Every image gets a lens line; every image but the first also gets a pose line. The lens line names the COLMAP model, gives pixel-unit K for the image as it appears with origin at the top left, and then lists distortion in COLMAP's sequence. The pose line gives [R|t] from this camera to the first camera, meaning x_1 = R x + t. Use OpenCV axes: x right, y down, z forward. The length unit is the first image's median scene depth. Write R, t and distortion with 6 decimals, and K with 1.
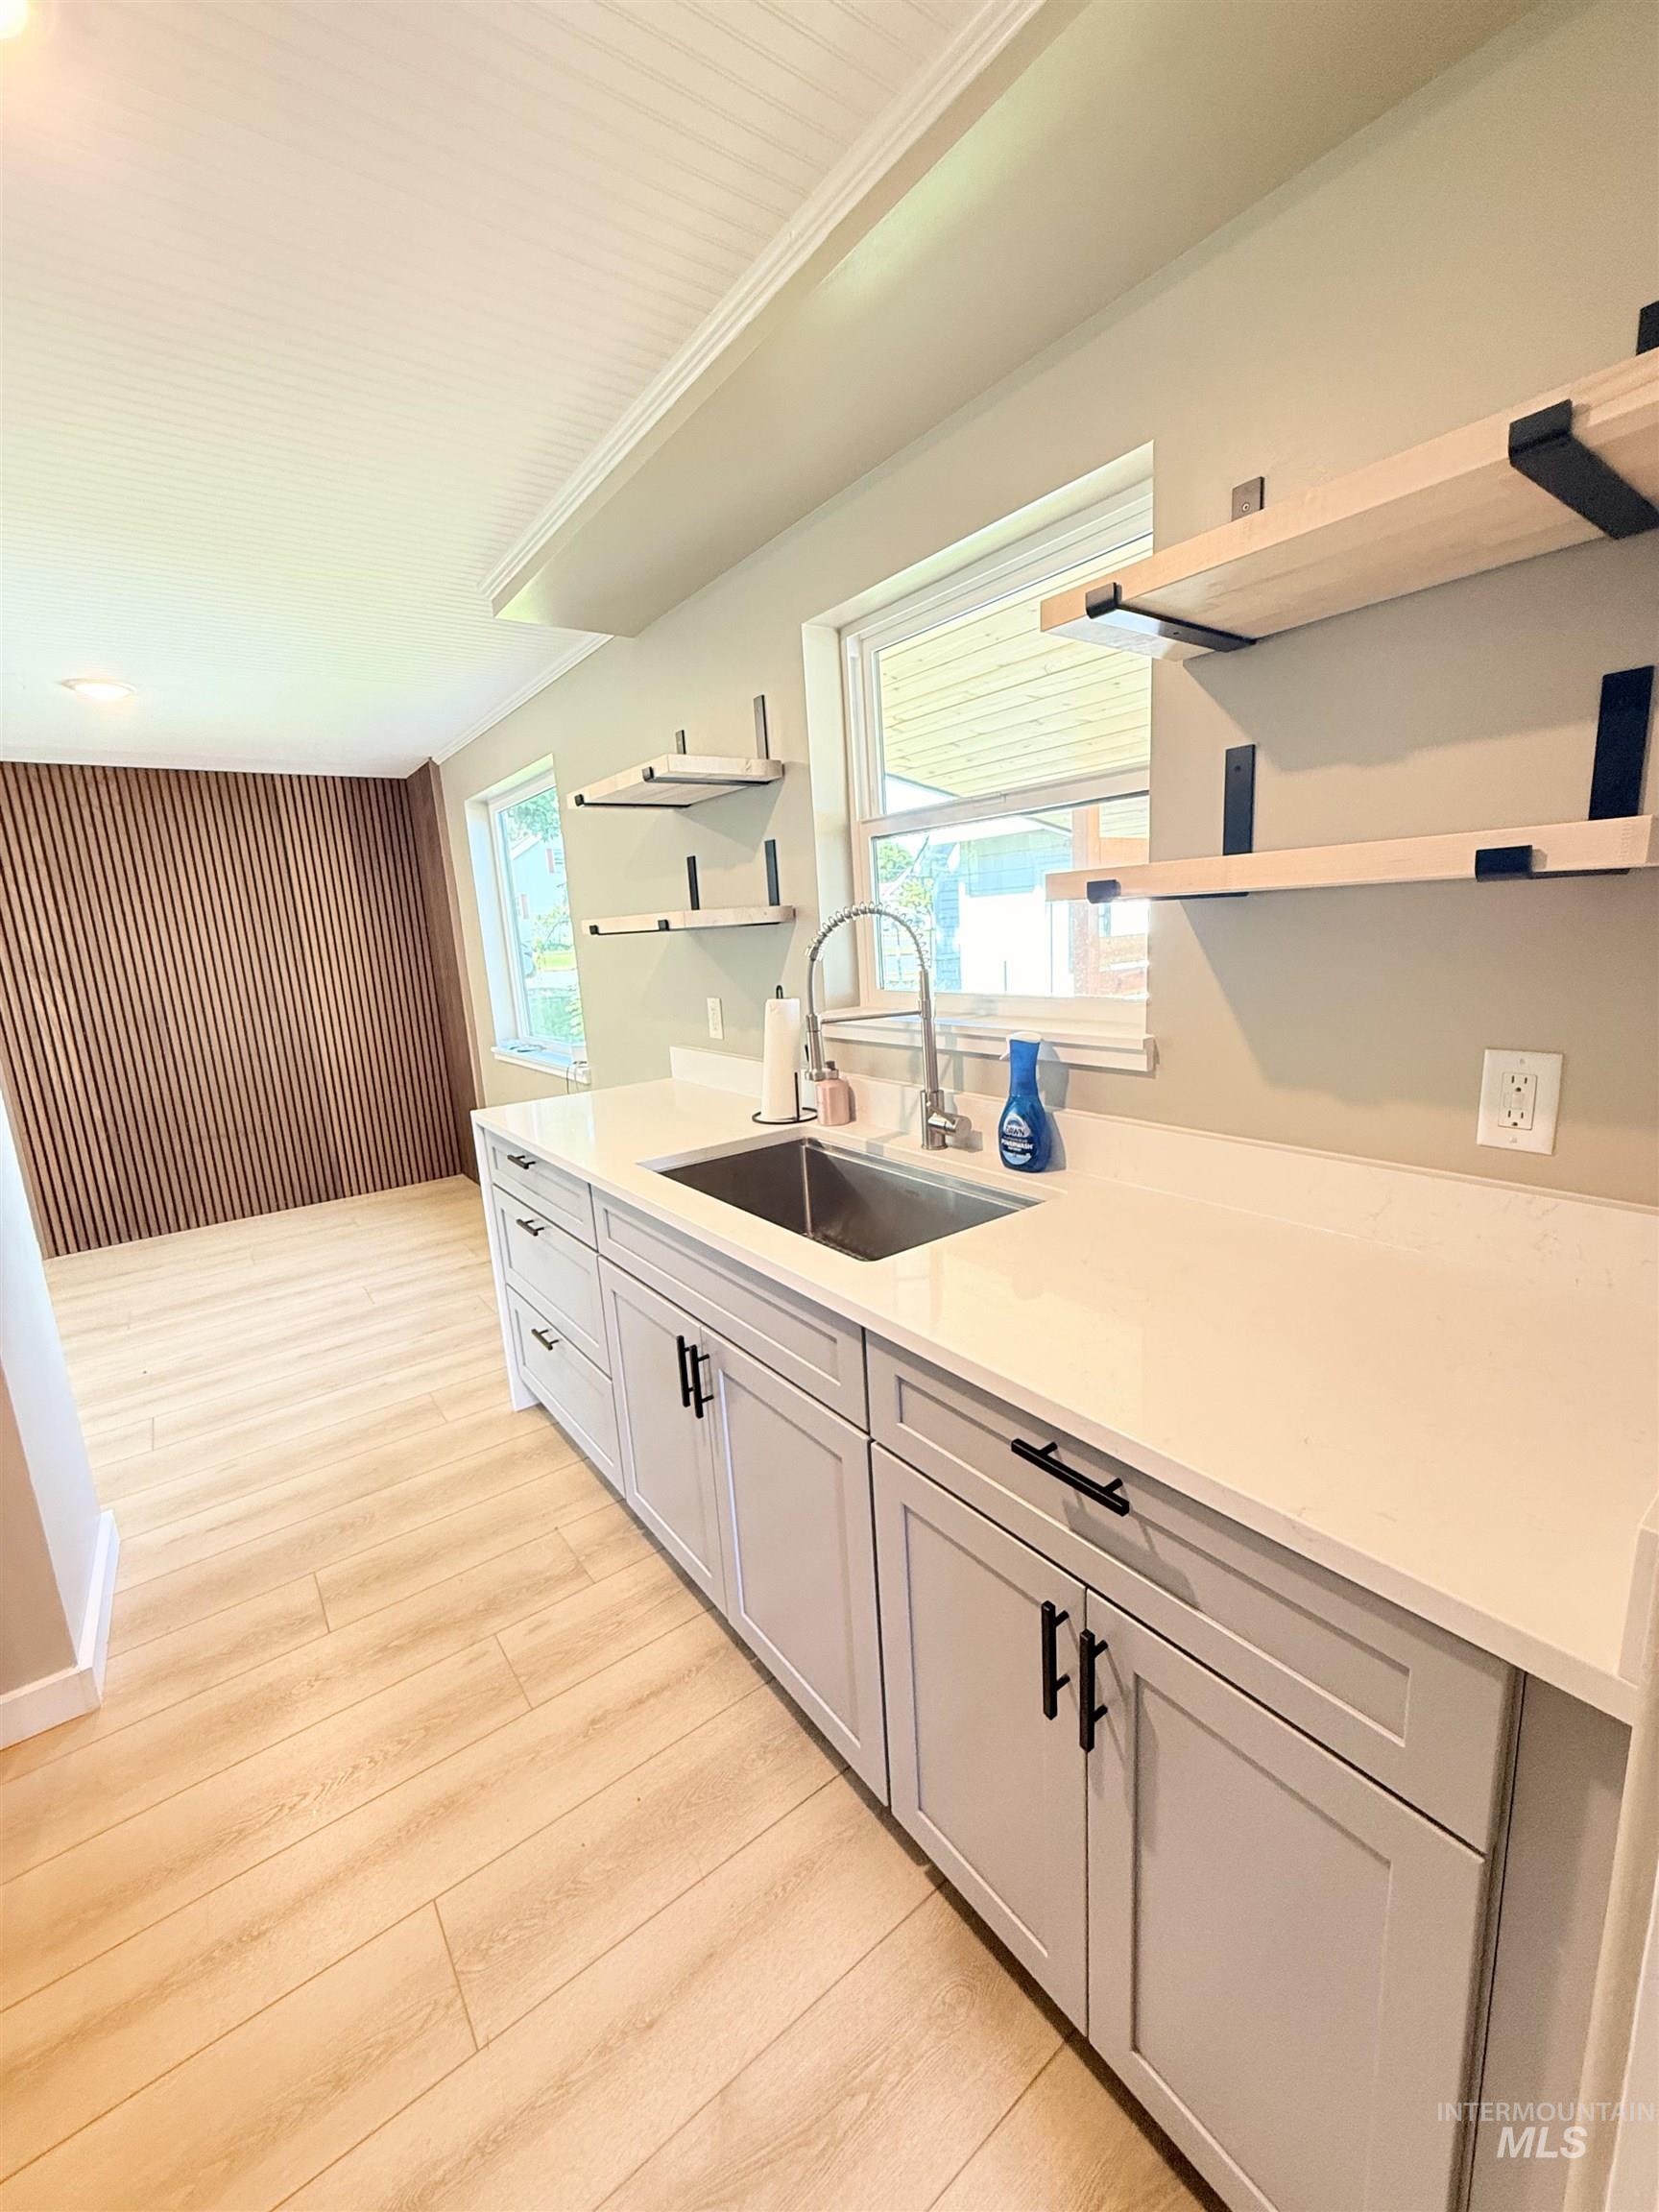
lens RADIAL K [[883.7, 0, 832.5], [0, 883.7, 1098.9], [0, 0, 1]] dist [-0.000461, -0.000030]
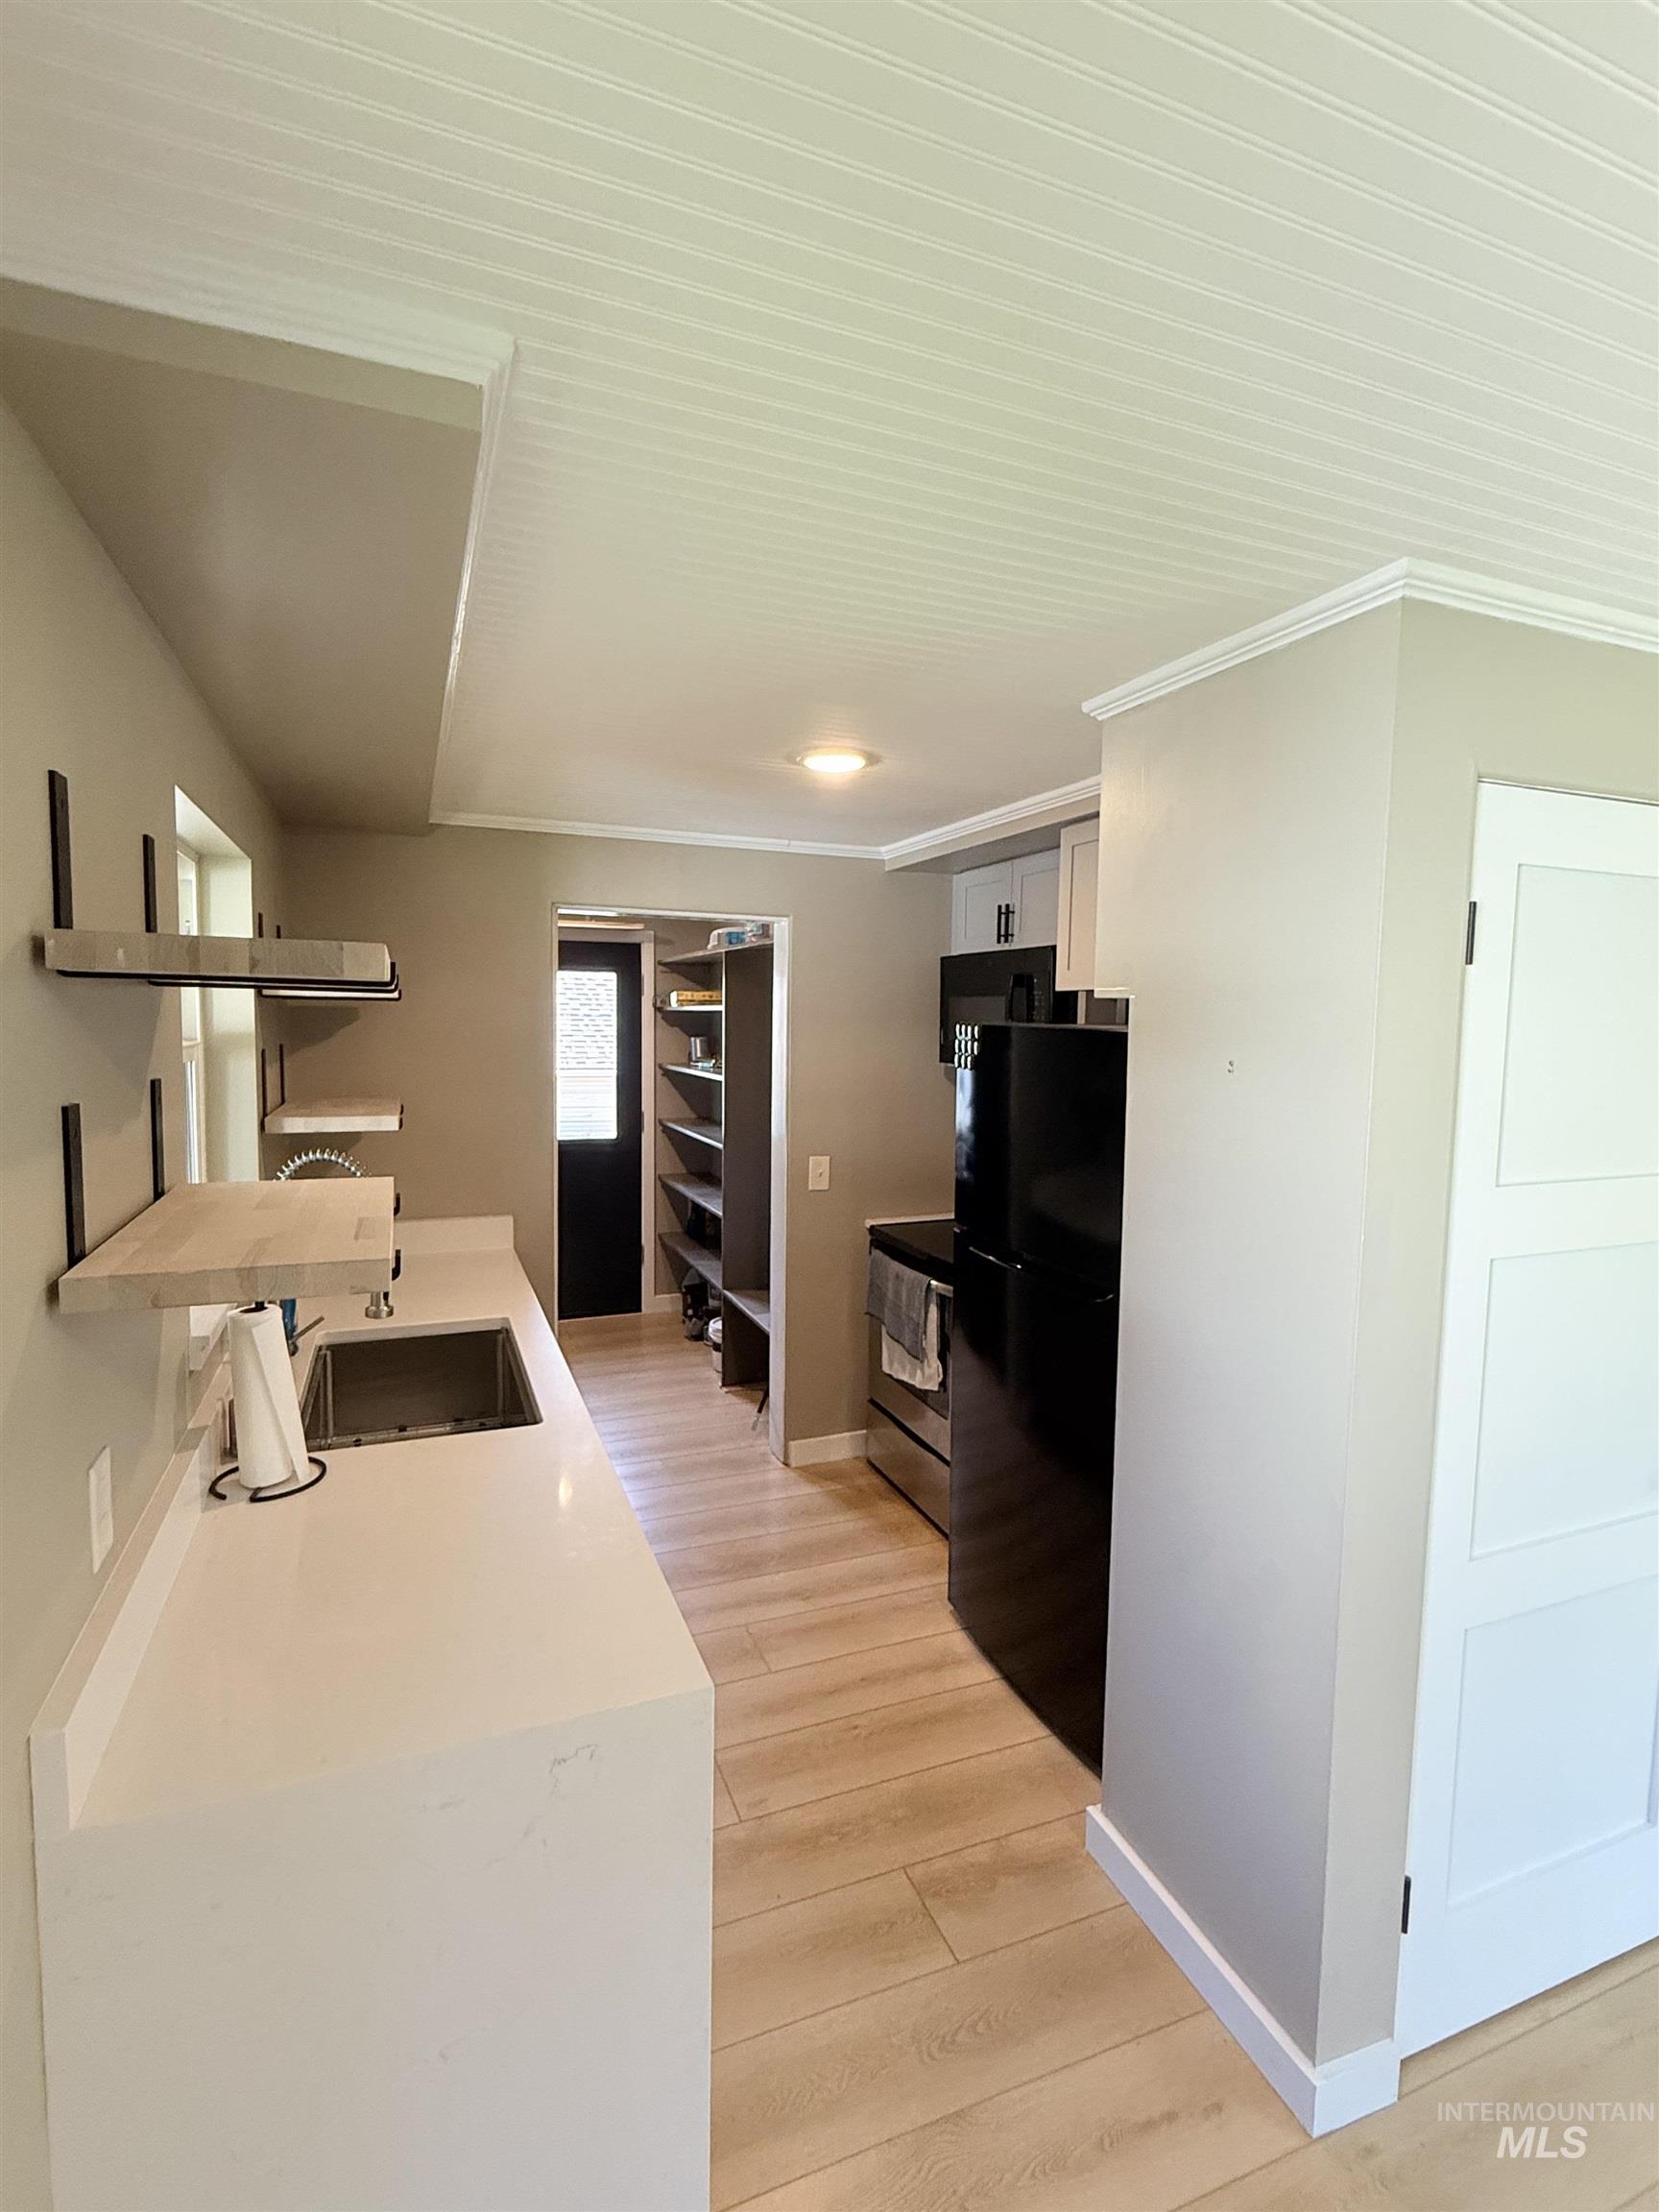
lens RADIAL K [[1038.4, 0, 822.1], [0, 1038.4, 1103.2], [0, 0, 1]] dist [-0.002032, 0.000216]
pose [[-0.964765, 0.021438, 0.262238, -0.653581], [0.089121, 0.964384, 0.249038, -0.407527], [-0.247559, 0.263634, -0.932315, 1.519887]]
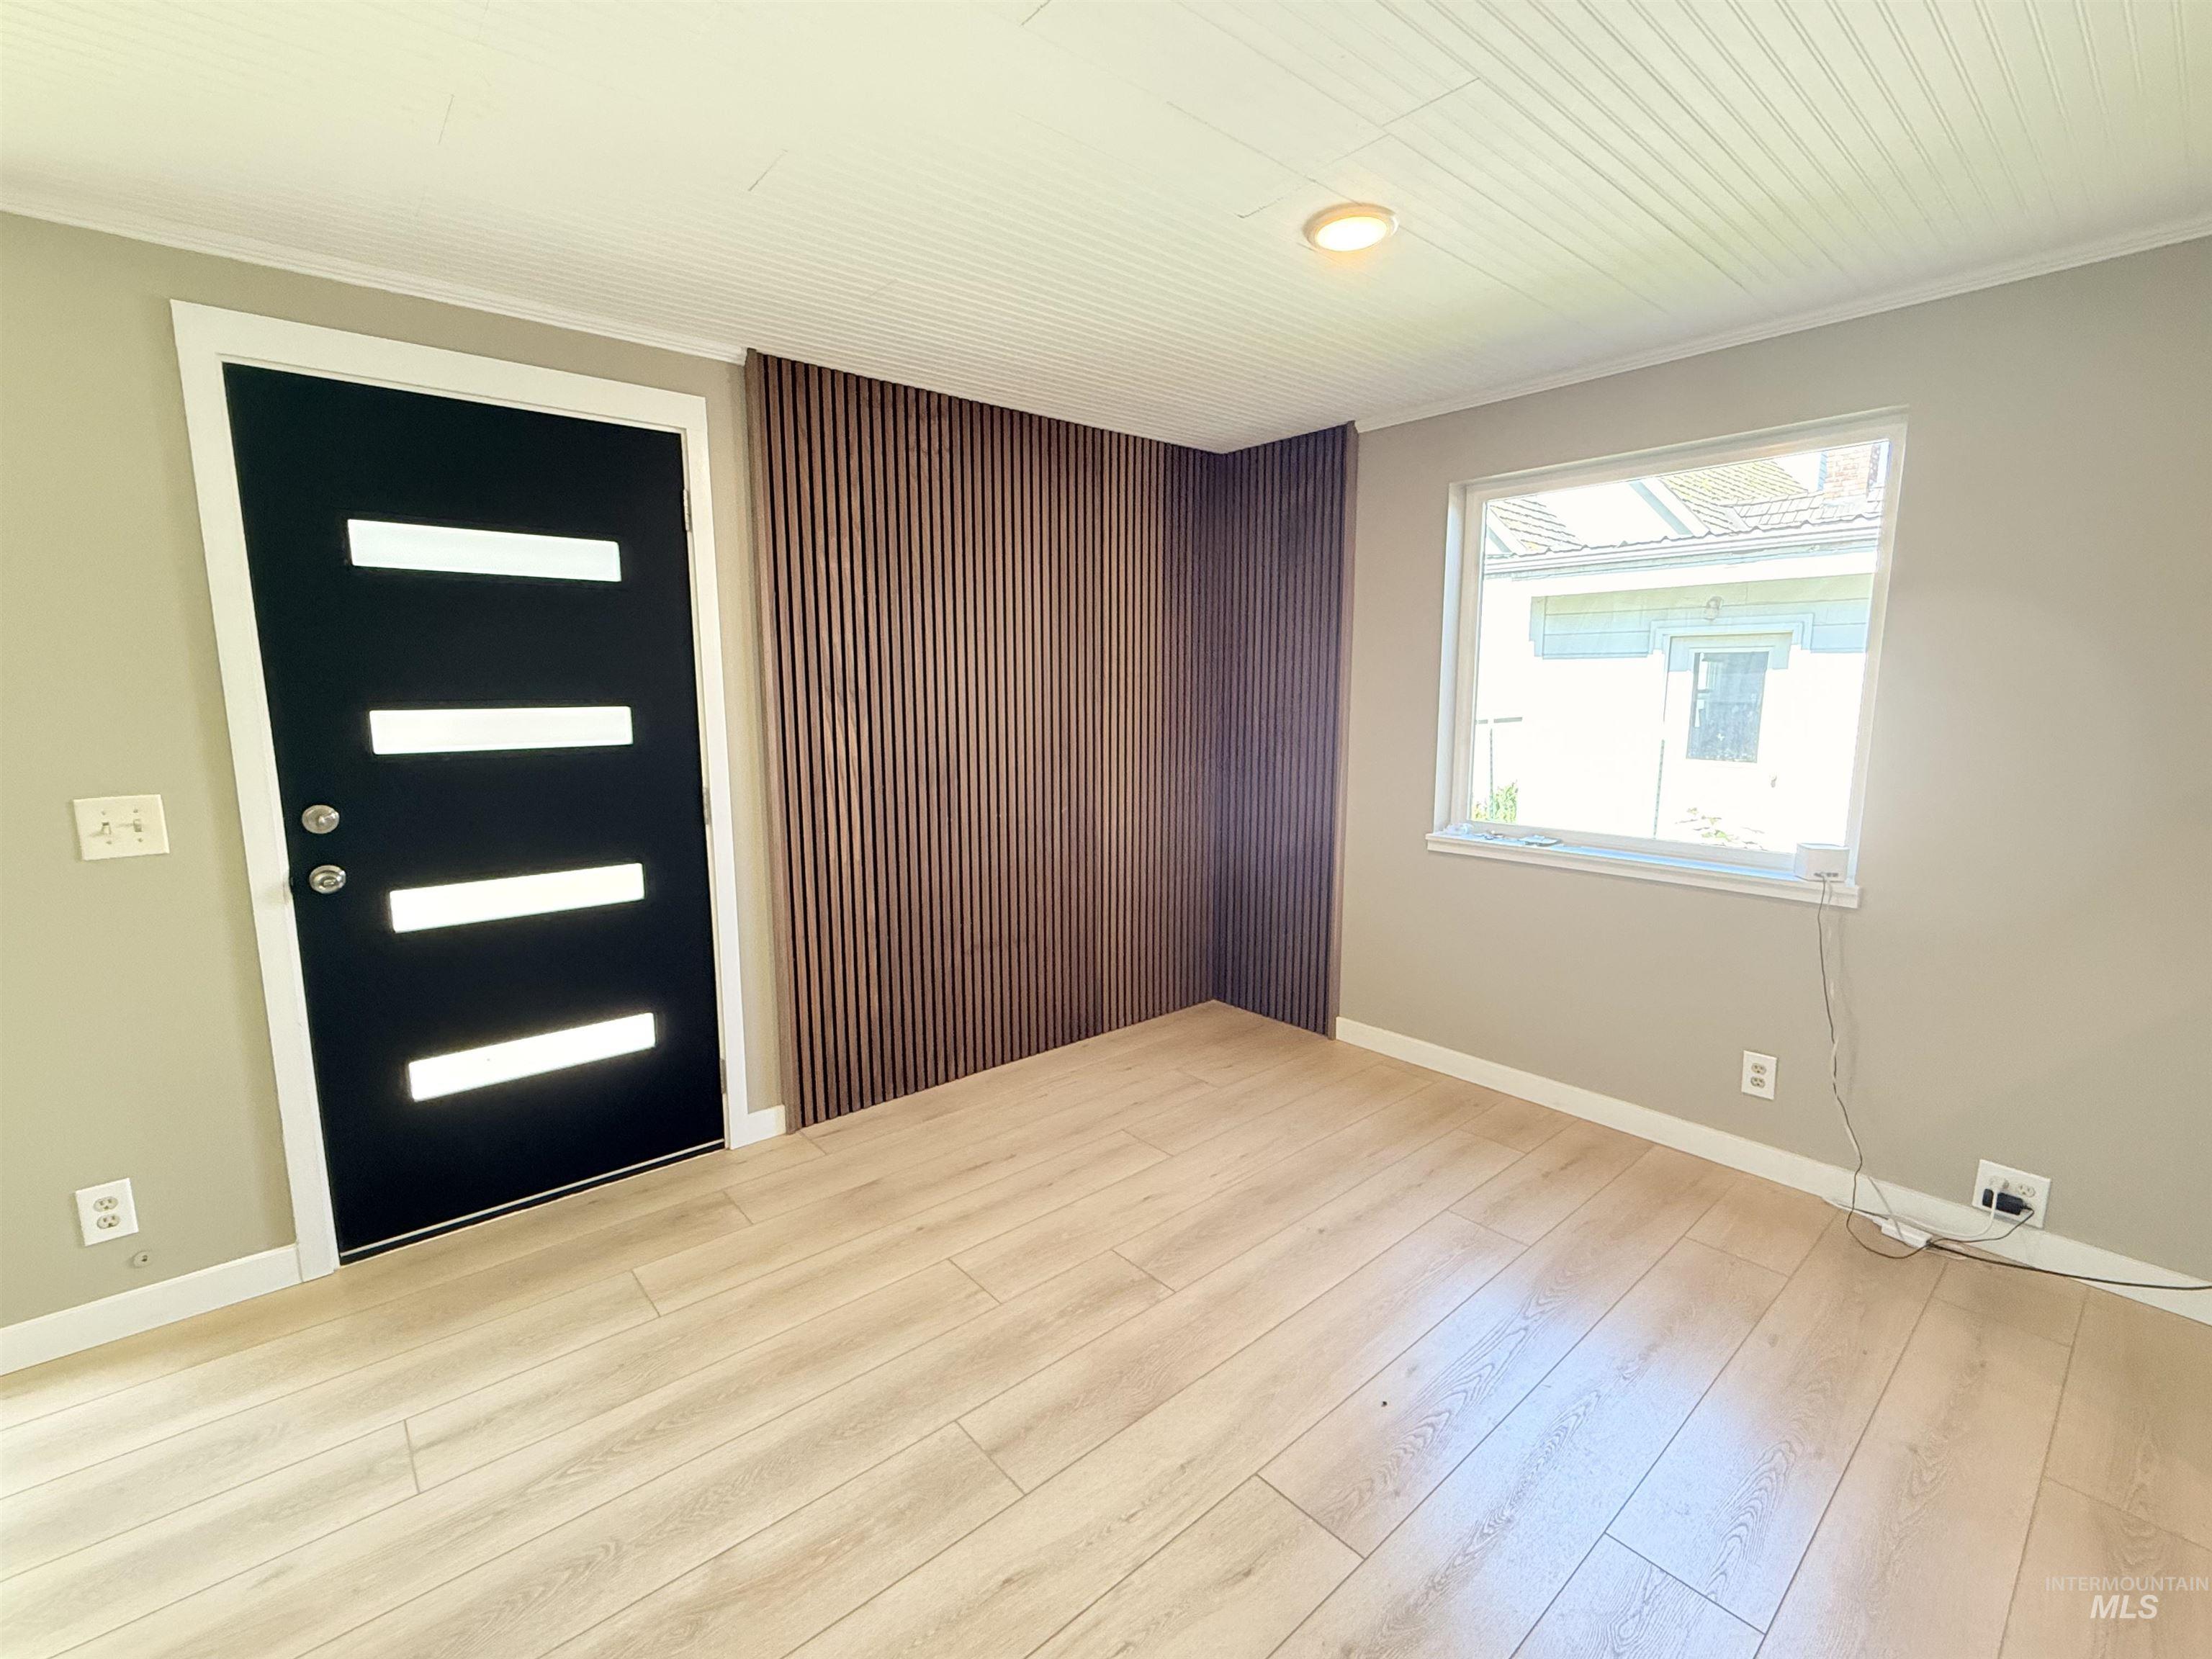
lens RADIAL K [[961.9, 0, 1099.1], [0, 961.9, 826.9], [0, 0, 1]] dist [0.000439, -0.000757]
pose [[0.996403, 0.043959, 0.072451, -1.390086], [-0.040324, 0.997890, -0.050892, -0.029024], [-0.074535, 0.047787, 0.996073, 0.519539]]
